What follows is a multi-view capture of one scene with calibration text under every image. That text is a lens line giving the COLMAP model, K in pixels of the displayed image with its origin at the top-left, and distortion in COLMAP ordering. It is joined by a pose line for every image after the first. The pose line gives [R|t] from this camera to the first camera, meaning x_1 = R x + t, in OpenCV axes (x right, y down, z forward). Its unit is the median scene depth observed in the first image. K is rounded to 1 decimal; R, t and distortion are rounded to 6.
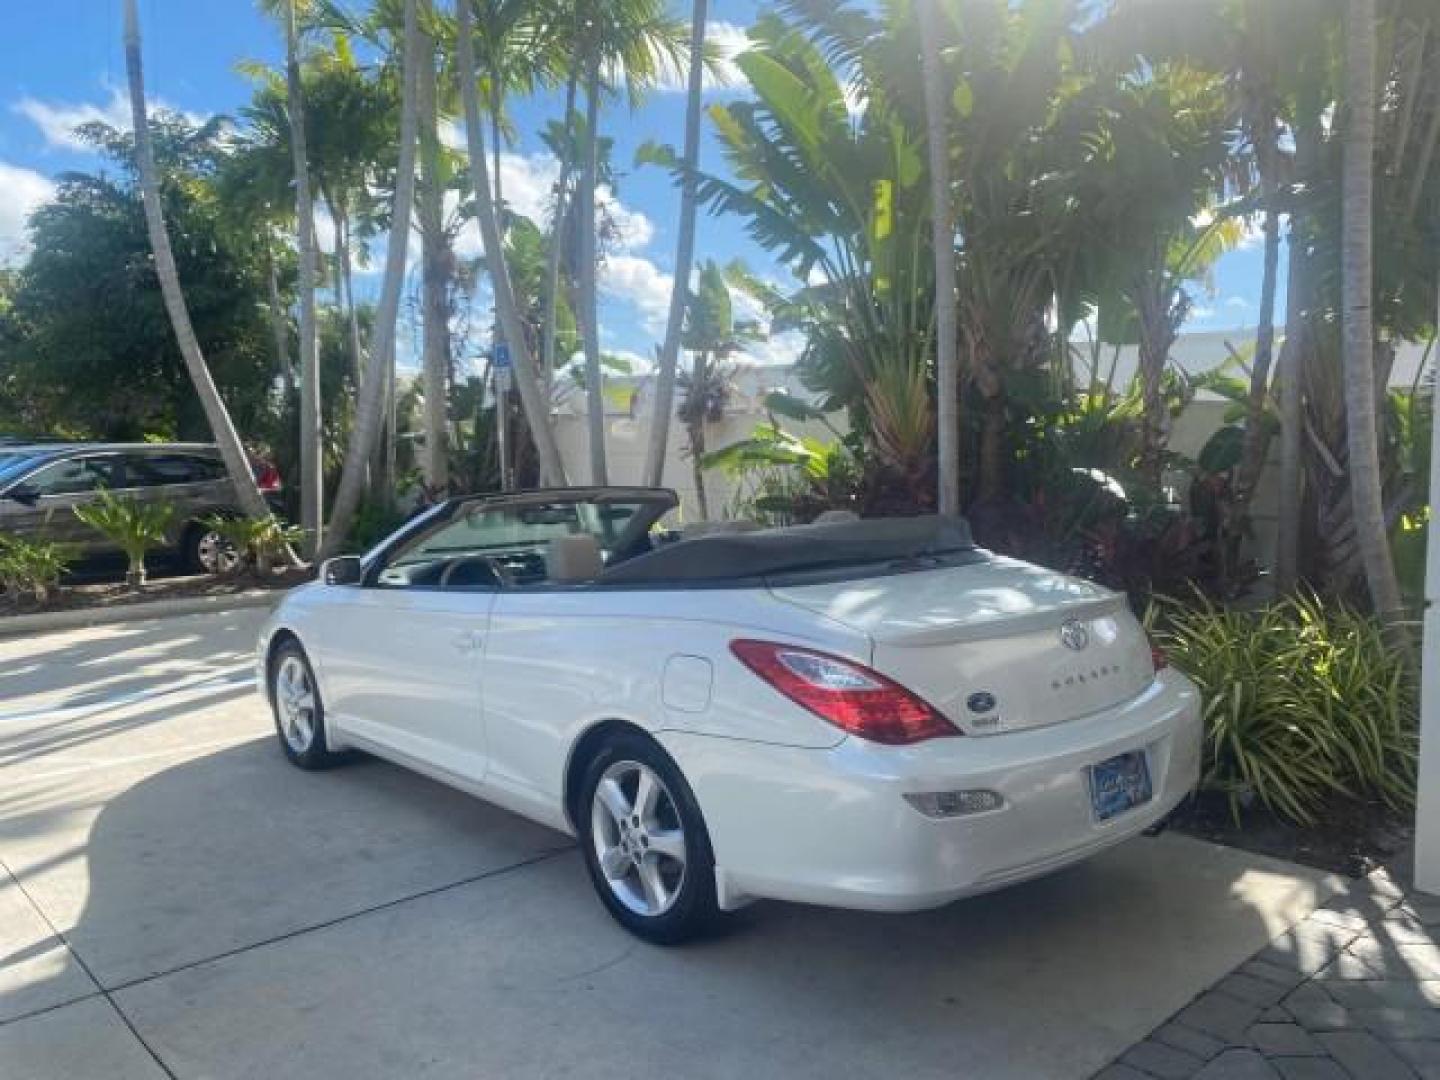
lens RADIAL K [[1112.1, 0, 720.2], [0, 1112.1, 528.6], [0, 0, 1]] dist [0.034352, -0.037978]
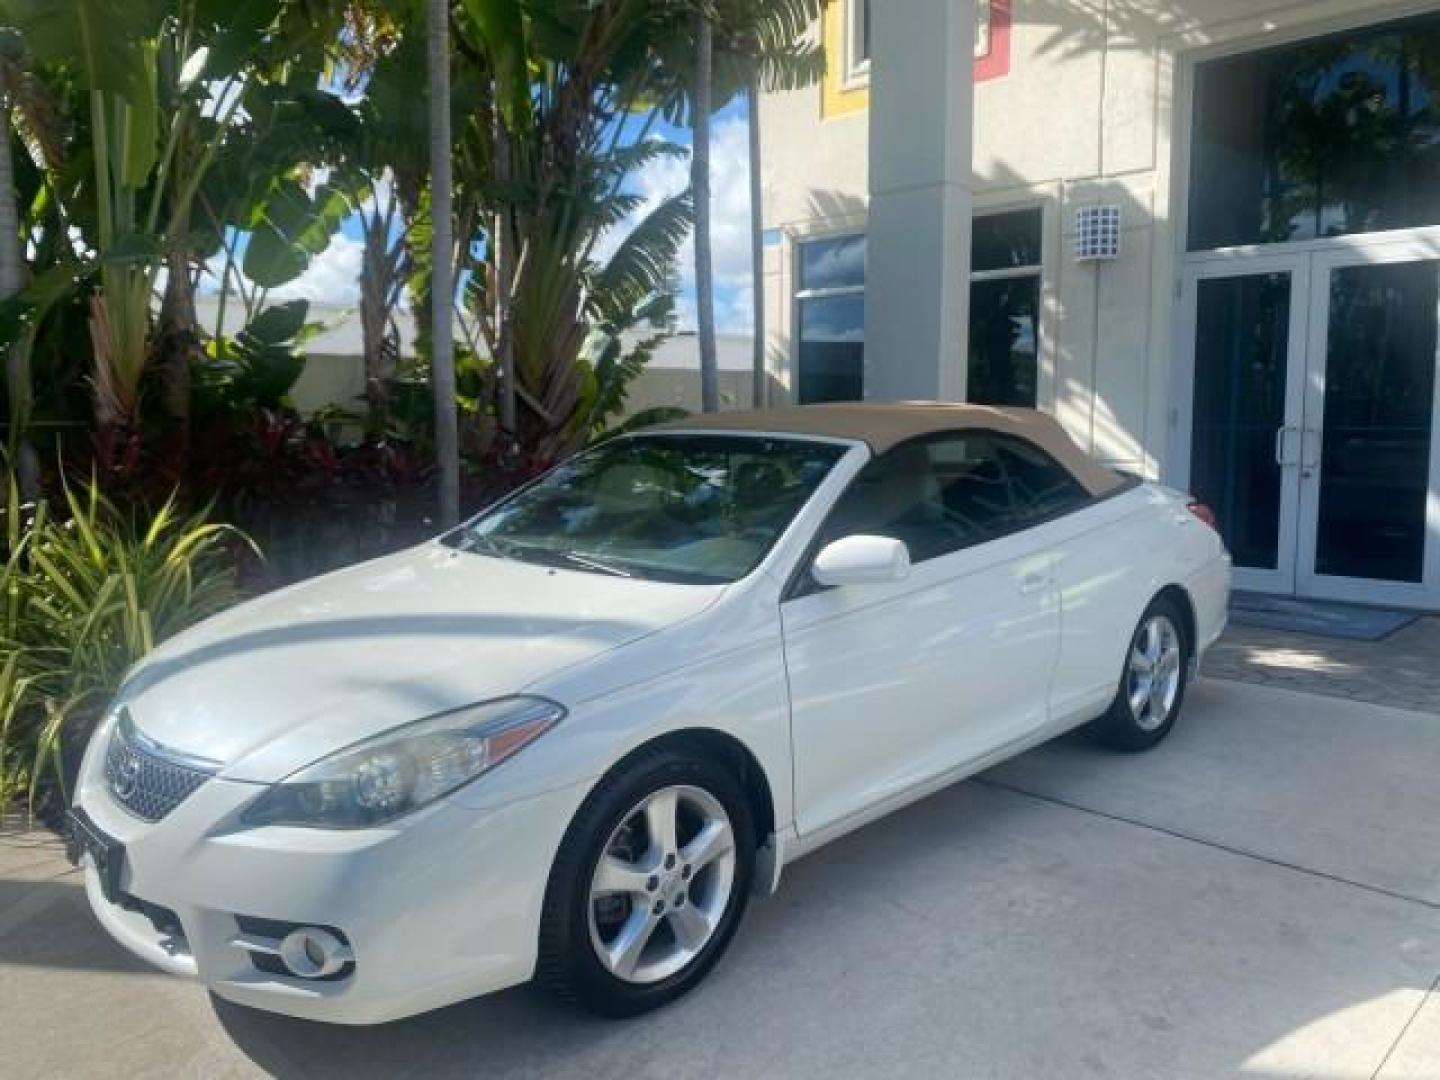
lens RADIAL K [[1112.1, 0, 718.0], [0, 1112.1, 538.7], [0, 0, 1]] dist [0.034352, -0.037978]
pose [[-0.055119, -0.108740, 0.992541, -0.773196], [0.079716, 0.990400, 0.112932, -0.041813], [-0.995293, 0.085346, -0.045922, 0.894962]]
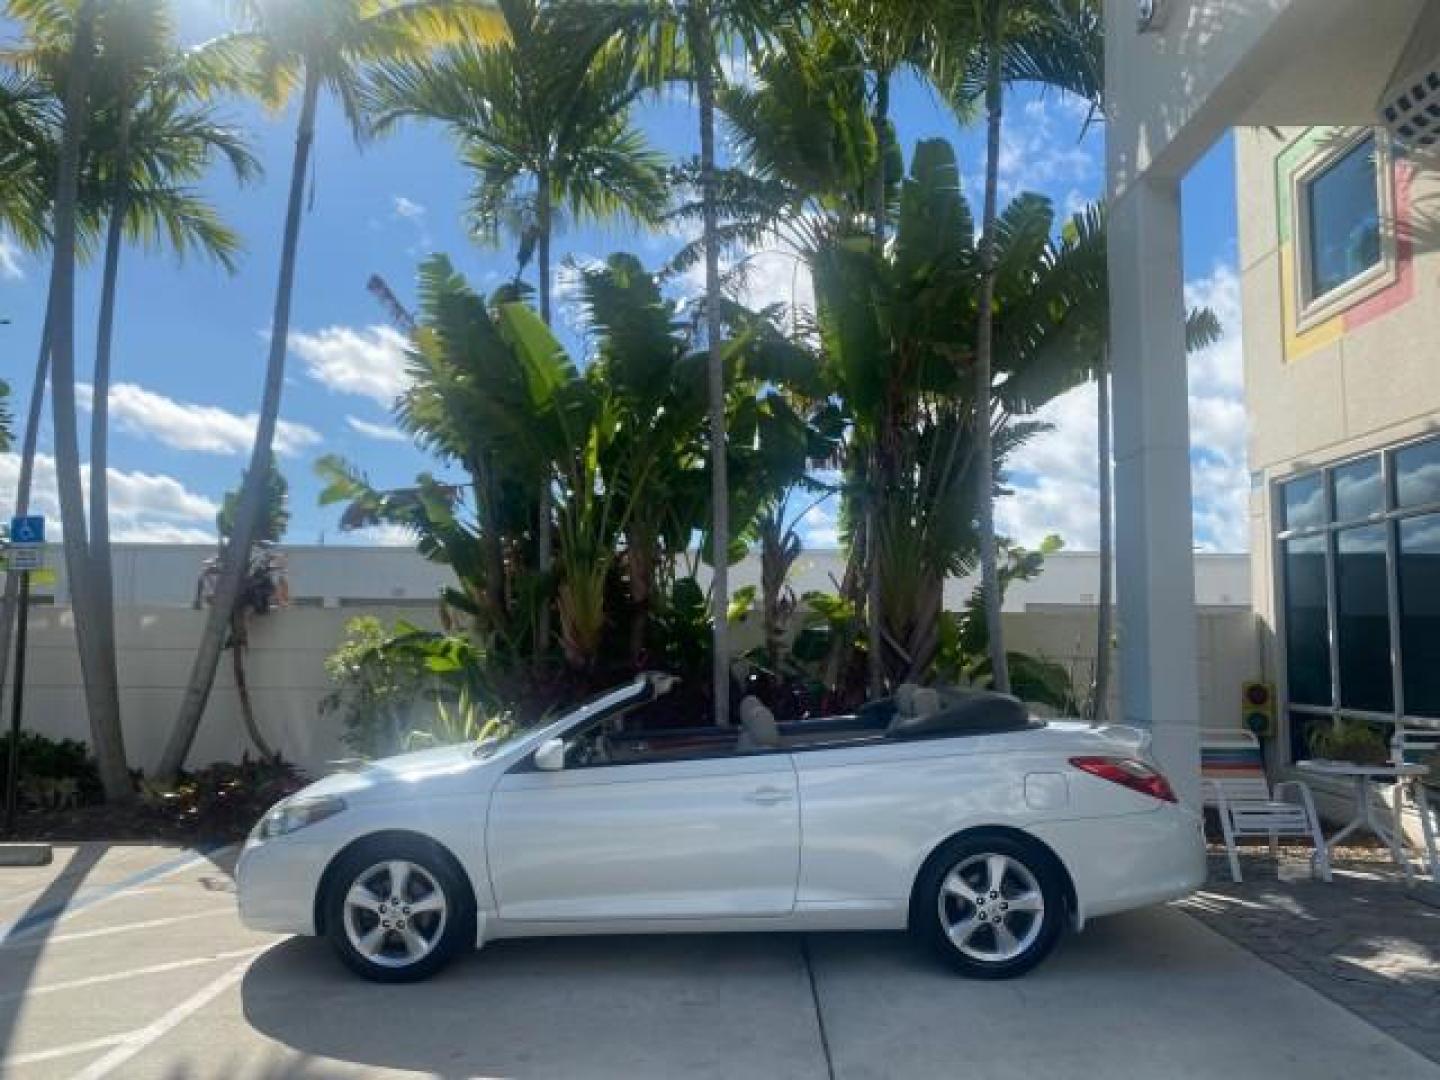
lens RADIAL K [[1112.1, 0, 713.4], [0, 1112.1, 530.6], [0, 0, 1]] dist [0.034352, -0.037978]
pose [[0.681752, 0.078526, 0.727357, -0.820454], [0.049014, 0.987086, -0.152508, -0.002870], [-0.729939, 0.139623, 0.669099, 0.122743]]
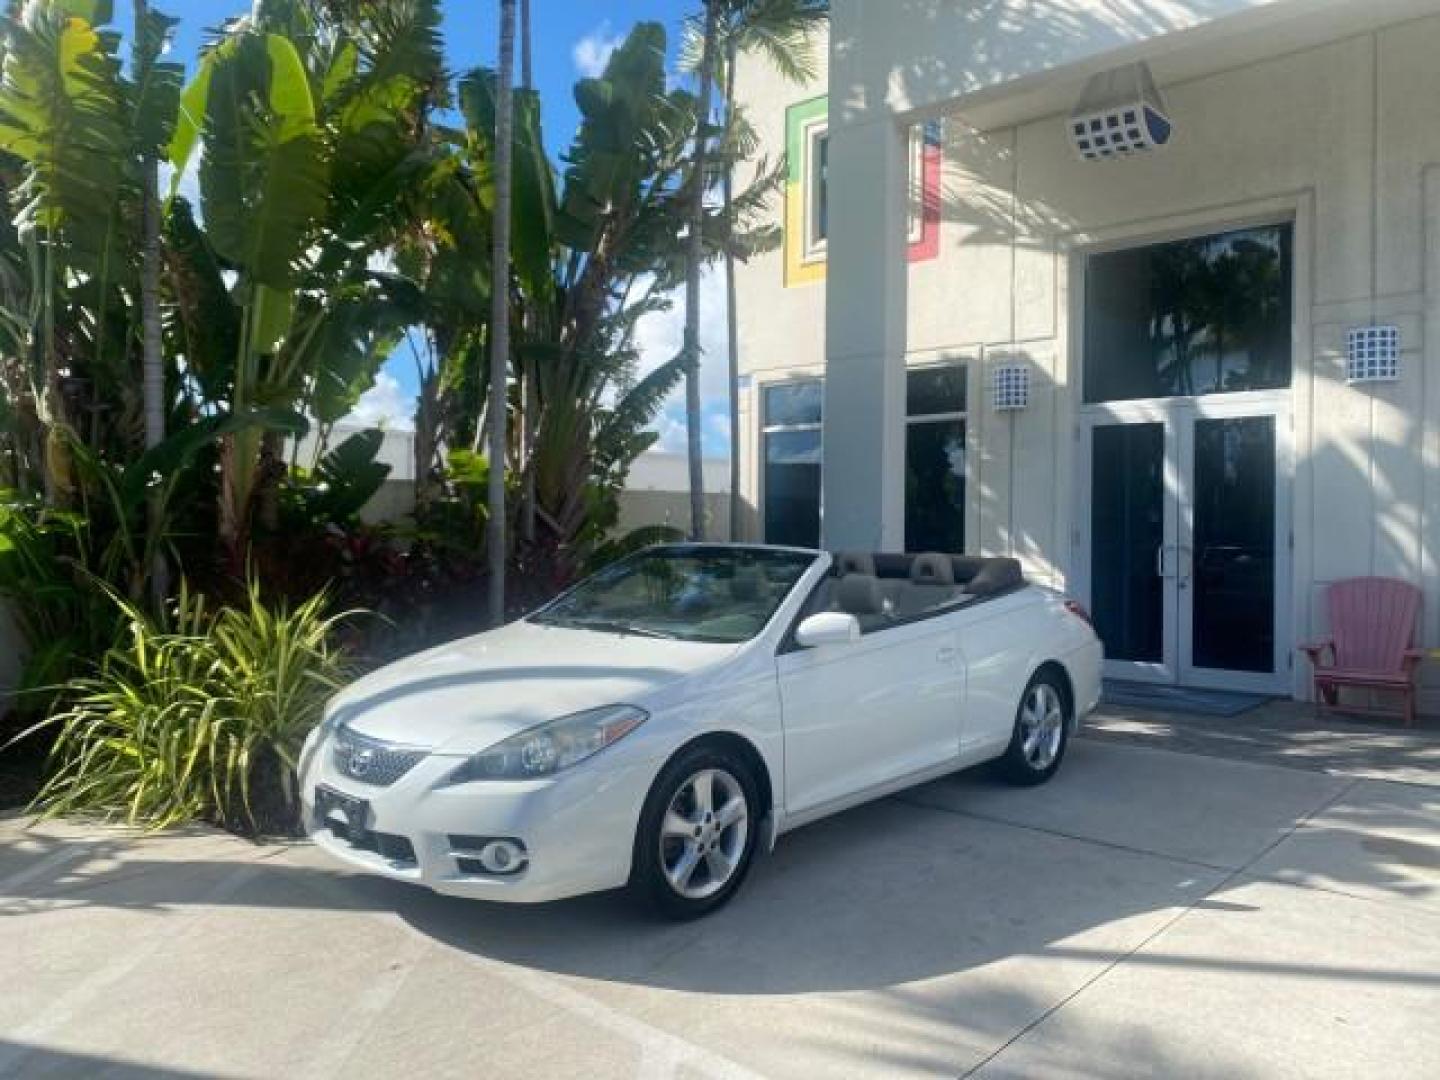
lens RADIAL K [[1112.1, 0, 724.9], [0, 1112.1, 534.0], [0, 0, 1]] dist [0.034352, -0.037978]
pose [[-0.101840, -0.002652, 0.994797, -1.033807], [0.069944, 0.997503, 0.009820, -0.048158], [-0.992339, 0.070581, -0.101400, 0.951908]]
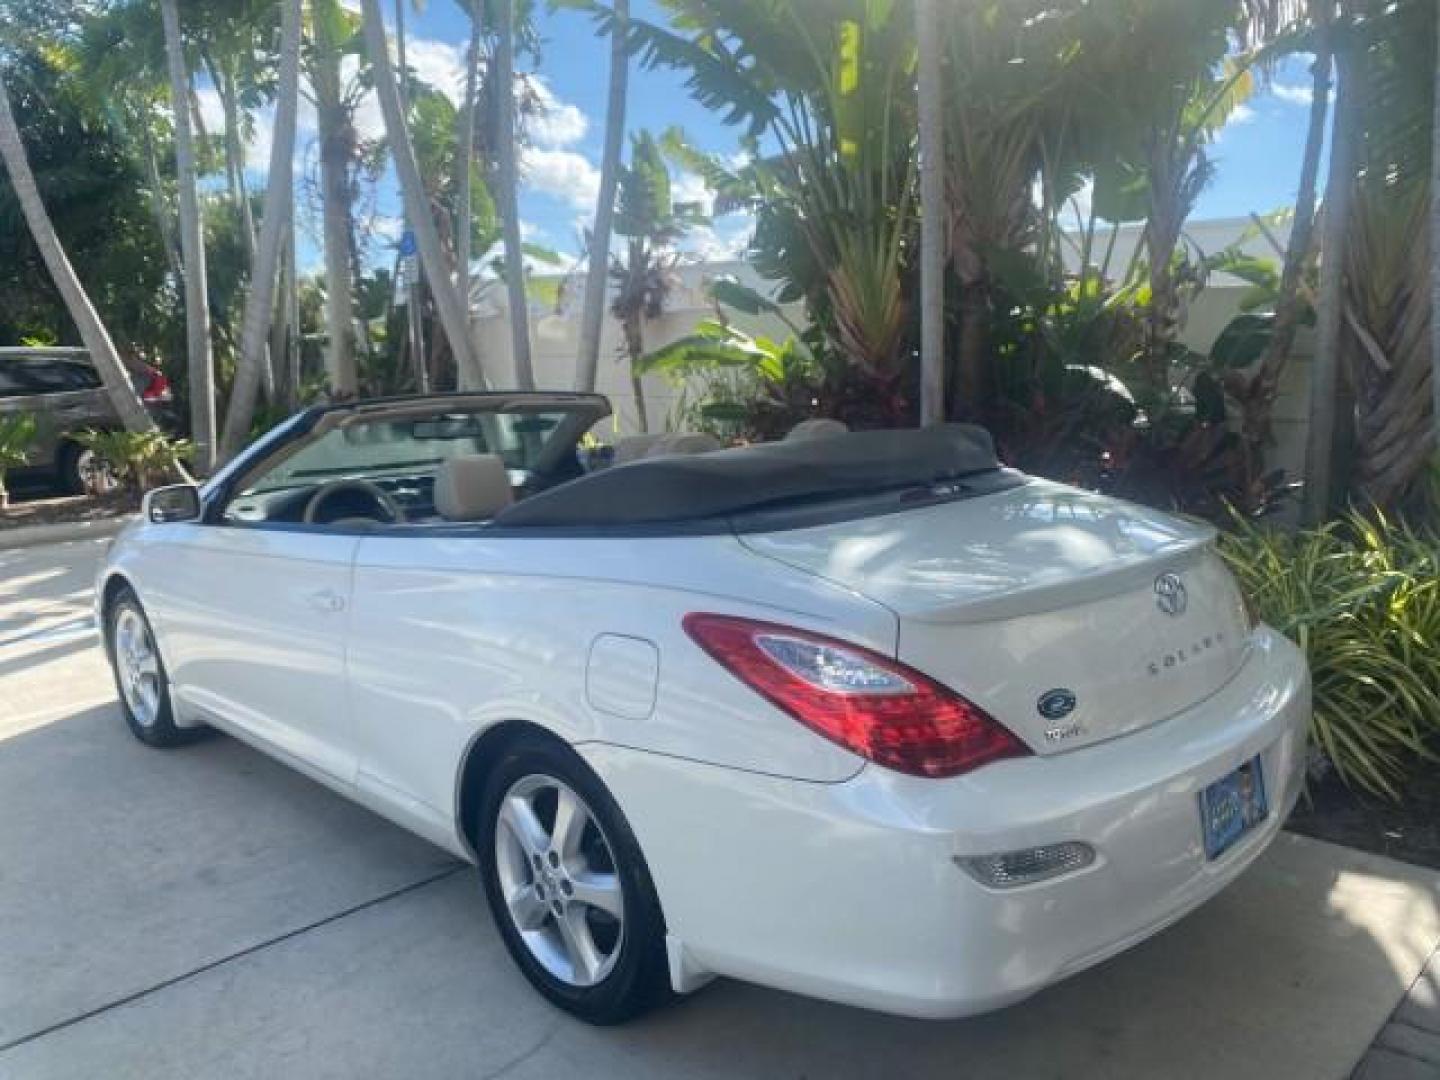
lens RADIAL K [[1112.1, 0, 715.2], [0, 1112.1, 533.2], [0, 0, 1]] dist [0.034352, -0.037978]
pose [[0.998719, -0.015450, 0.048175, -0.002026], [0.011140, 0.996015, 0.088483, -0.004938], [-0.049350, -0.087833, 0.994912, 0.170064]]
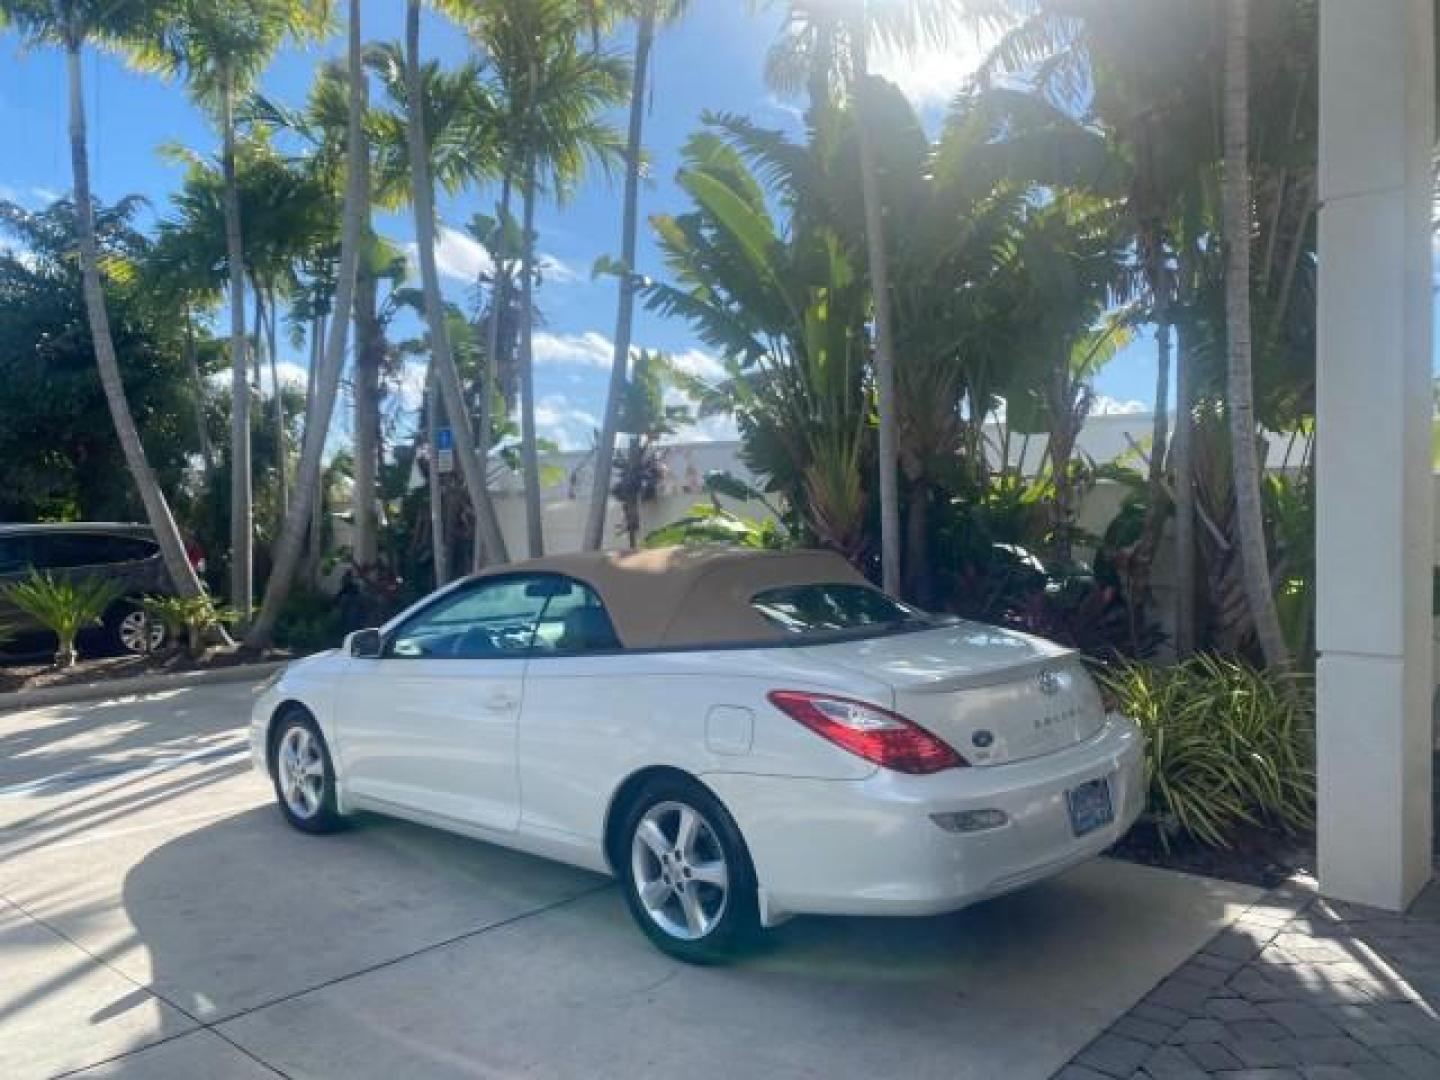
lens RADIAL K [[1112.1, 0, 717.2], [0, 1112.1, 534.4], [0, 0, 1]] dist [0.034352, -0.037978]
pose [[0.994933, -0.004509, 0.100441, -0.085045], [0.010864, 0.997966, -0.062812, 0.003803], [-0.099954, 0.063585, 0.992958, -0.090953]]
